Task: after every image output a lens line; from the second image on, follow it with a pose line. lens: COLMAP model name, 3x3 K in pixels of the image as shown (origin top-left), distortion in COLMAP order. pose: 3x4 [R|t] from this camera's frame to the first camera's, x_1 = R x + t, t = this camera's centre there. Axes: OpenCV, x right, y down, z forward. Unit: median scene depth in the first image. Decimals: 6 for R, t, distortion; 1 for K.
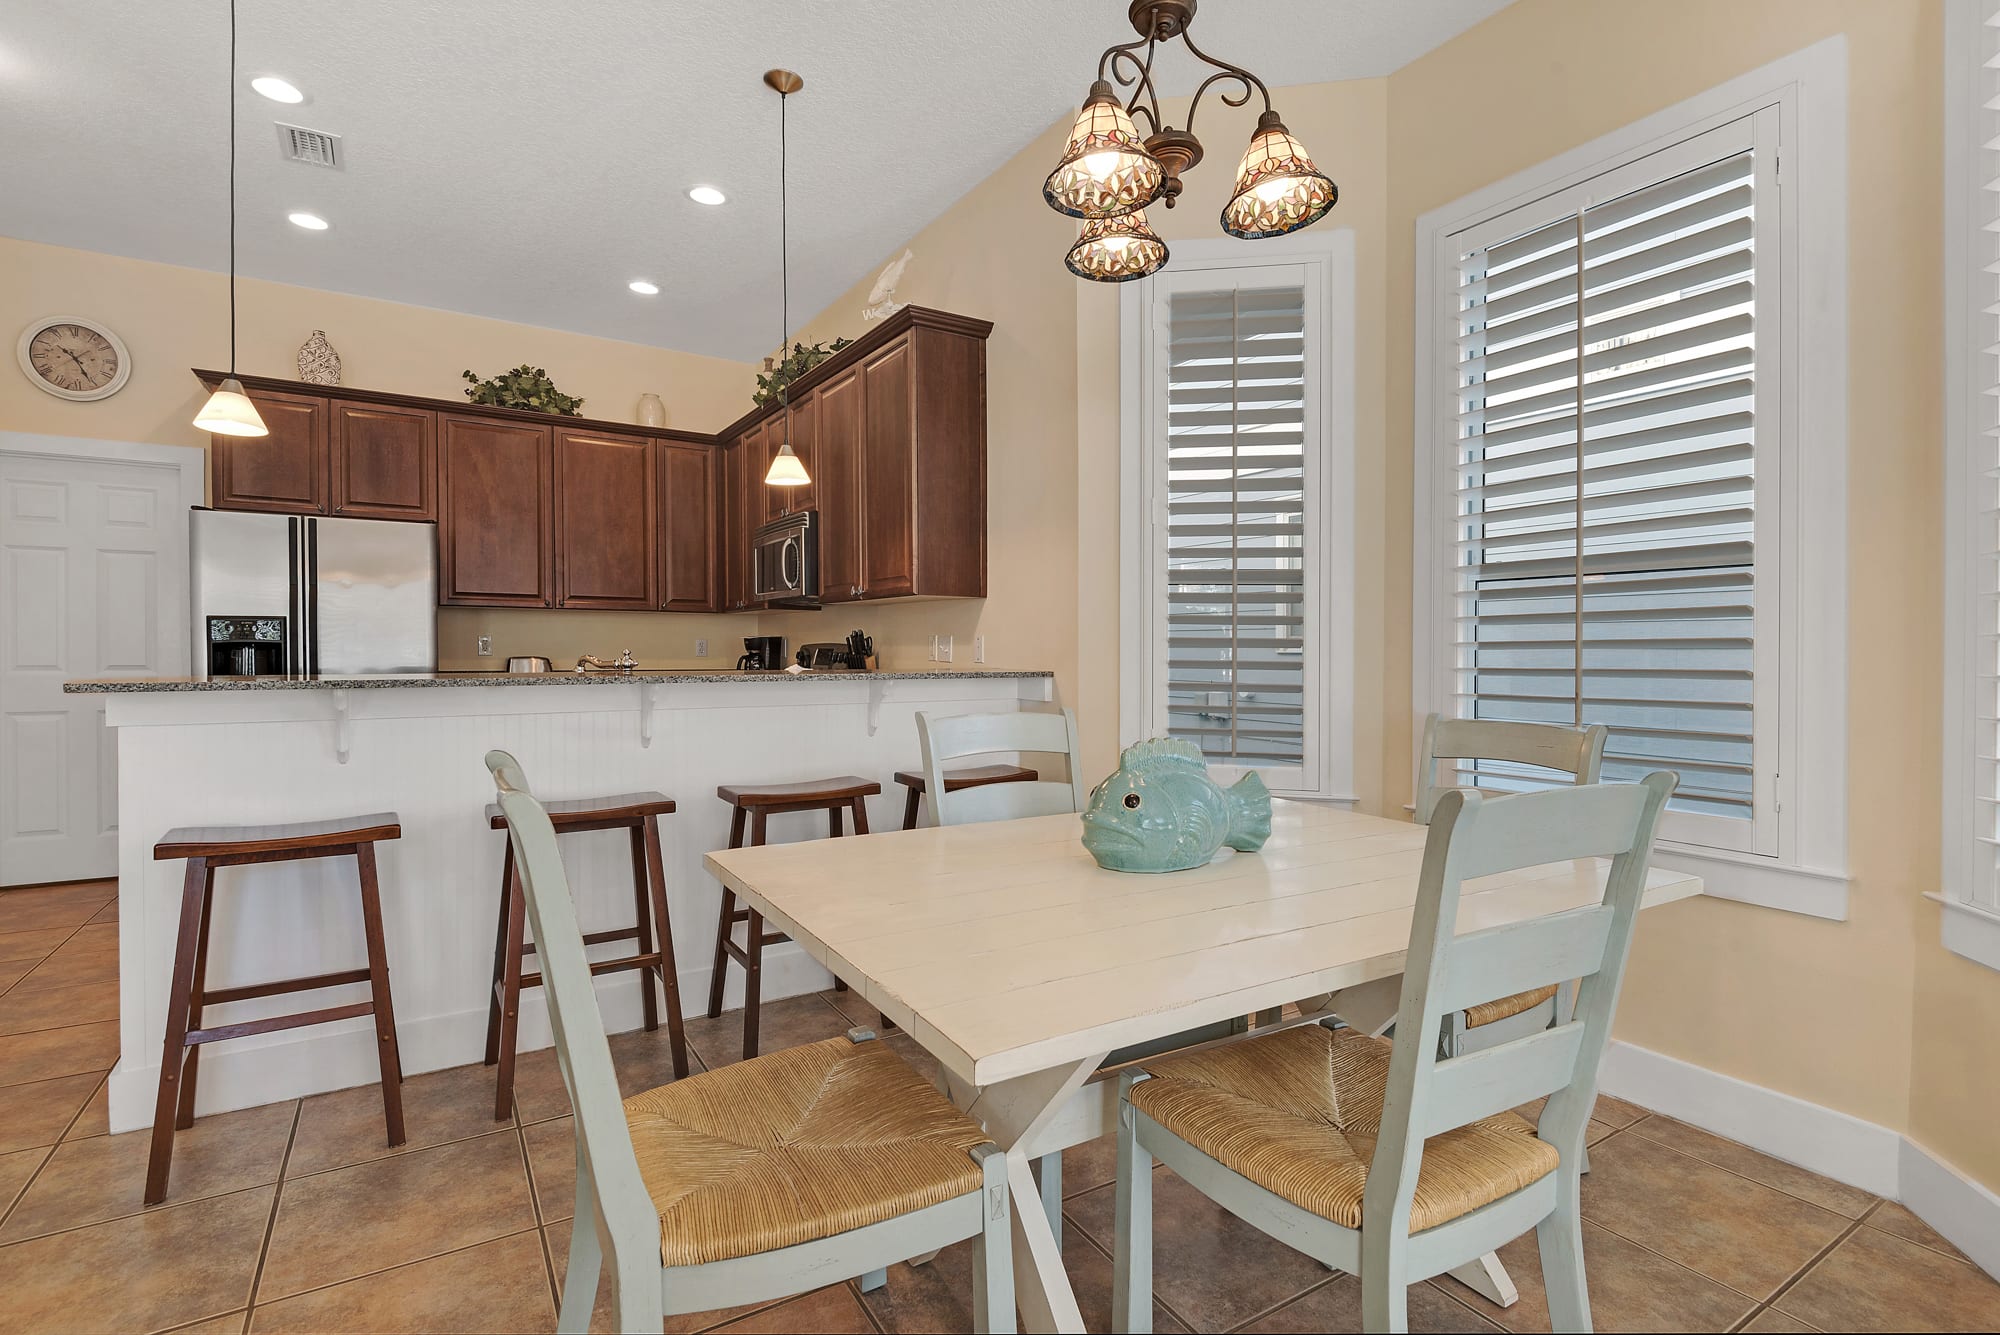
lens RADIAL K [[939.5, 0, 1000.0], [0, 939.5, 667.5], [0, 0, 1]] dist [0.032513, -0.027750]
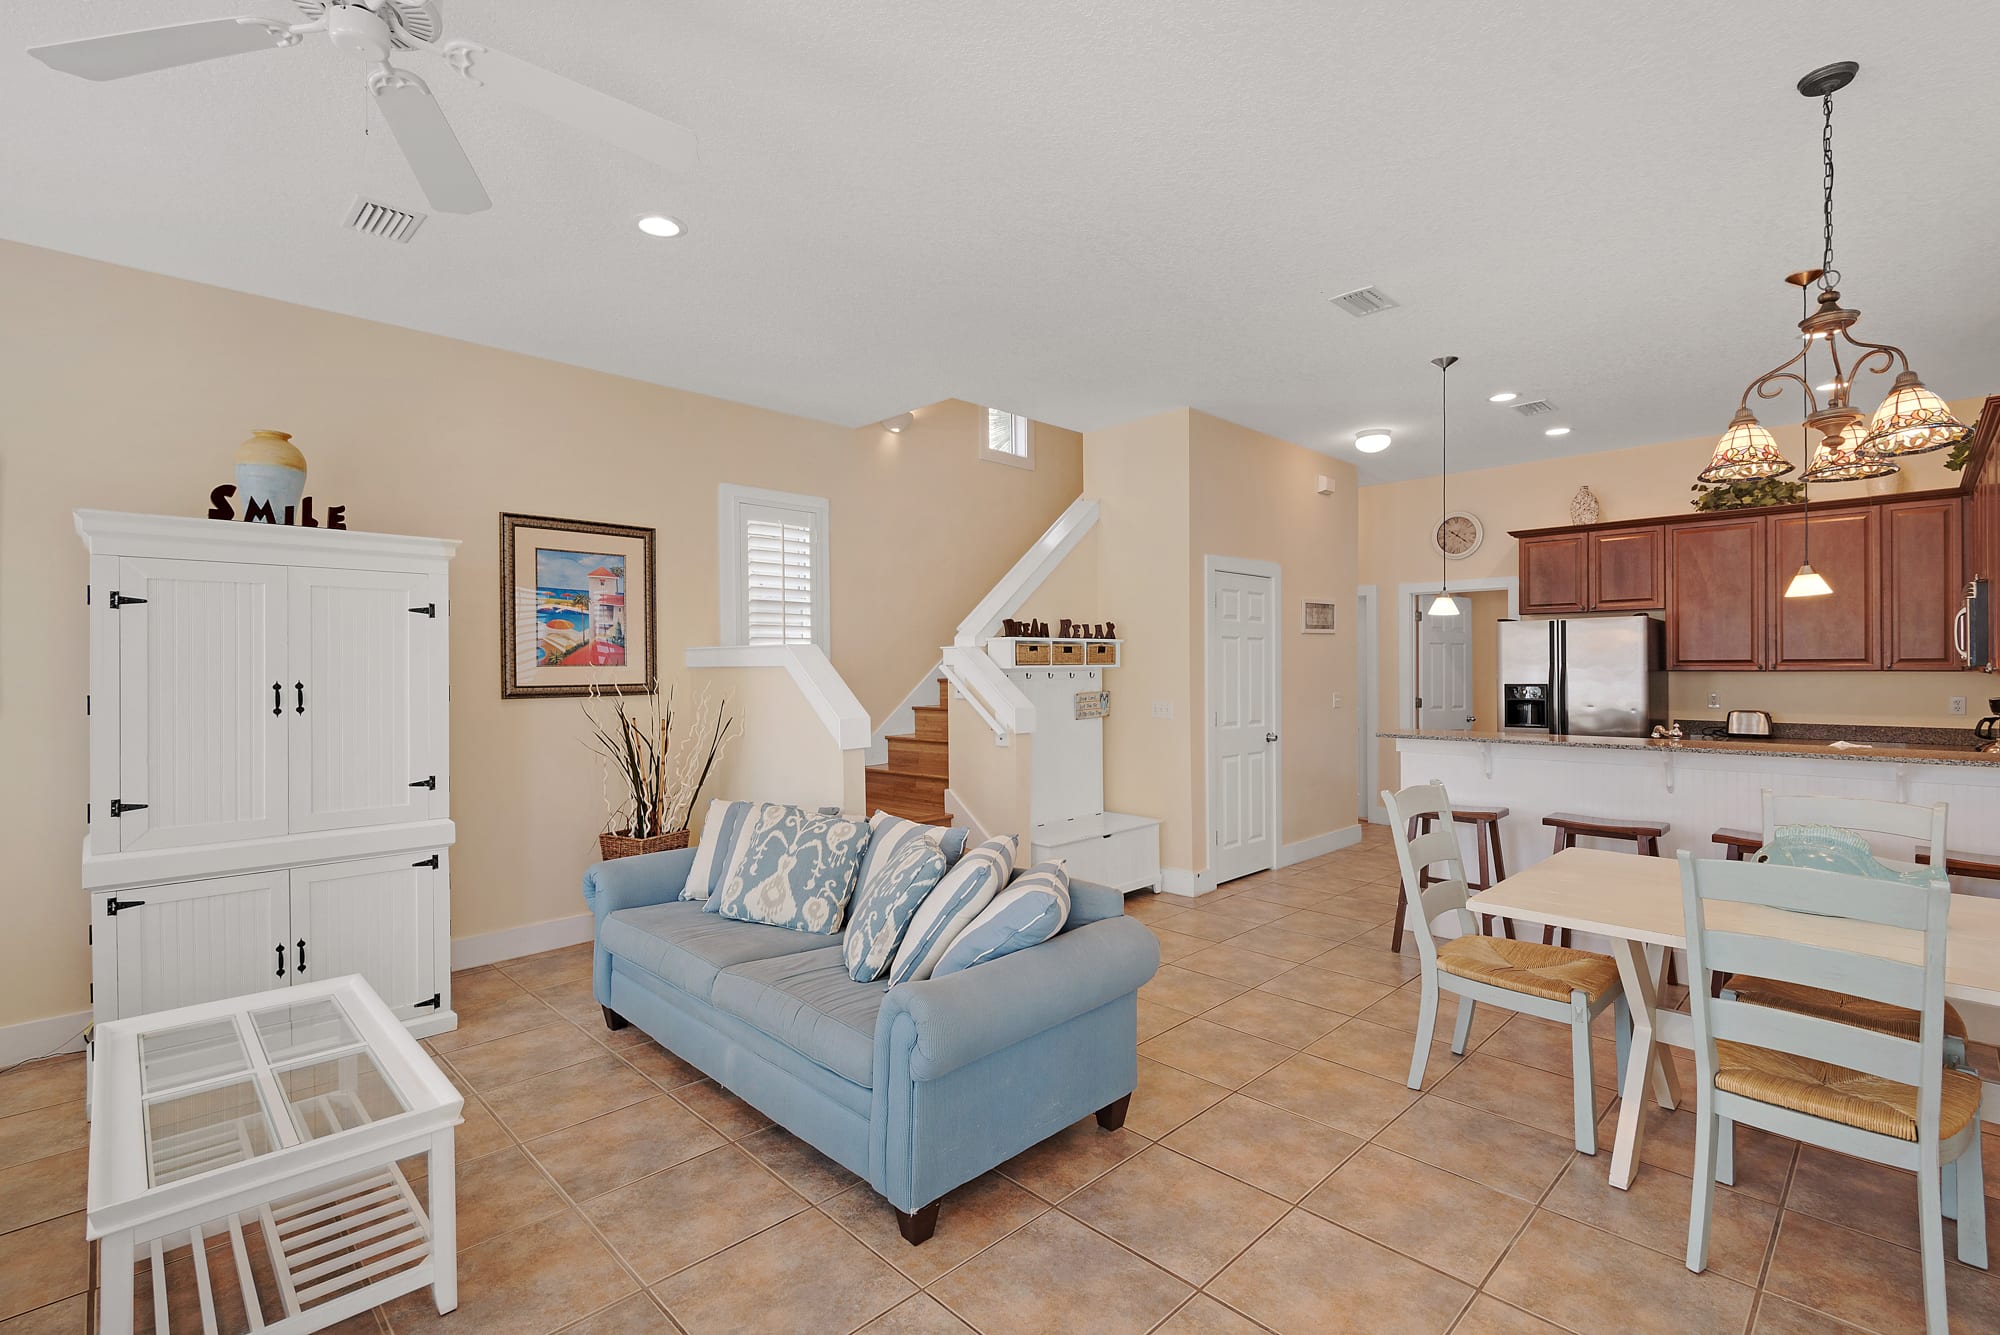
lens RADIAL K [[902.1, 0, 1002.9], [0, 902.1, 691.3], [0, 0, 1]] dist [0.034506, -0.023171]
pose [[0.224125, 0.018387, -0.974387, 0.506606], [-0.008215, 0.999822, 0.016977, -0.058190], [0.974526, 0.004200, 0.224237, -0.213714]]
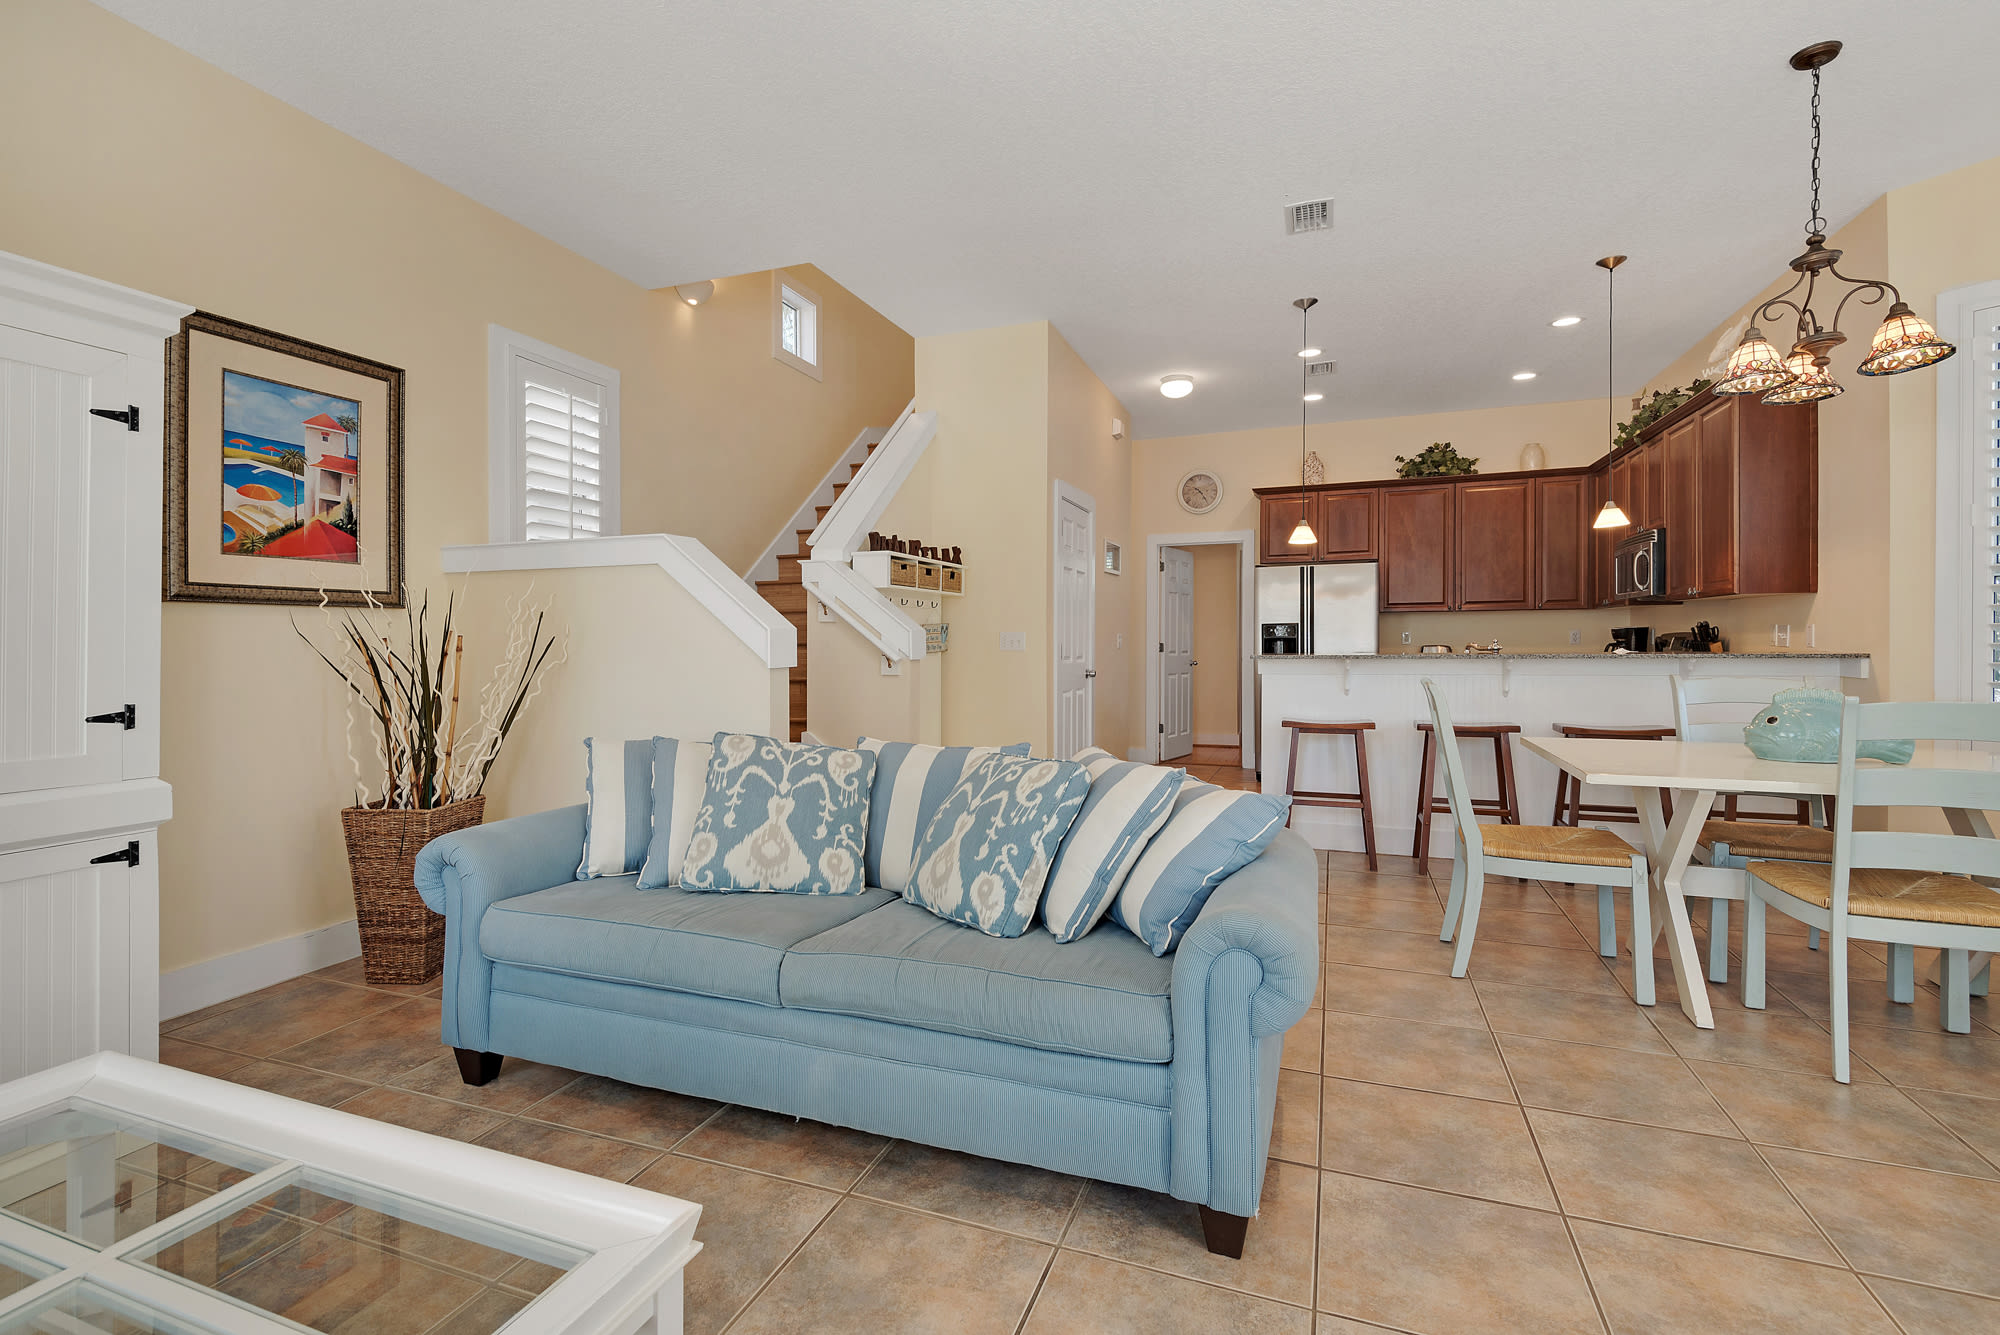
lens RADIAL K [[904.1, 0, 989.8], [0, 904.1, 659.1], [0, 0, 1]] dist [0.035650, -0.022349]
pose [[0.607566, 0.007030, -0.794238, 0.235233], [-0.005697, 0.999974, 0.004494, 0.009797], [0.794249, 0.001795, 0.607590, -0.473992]]
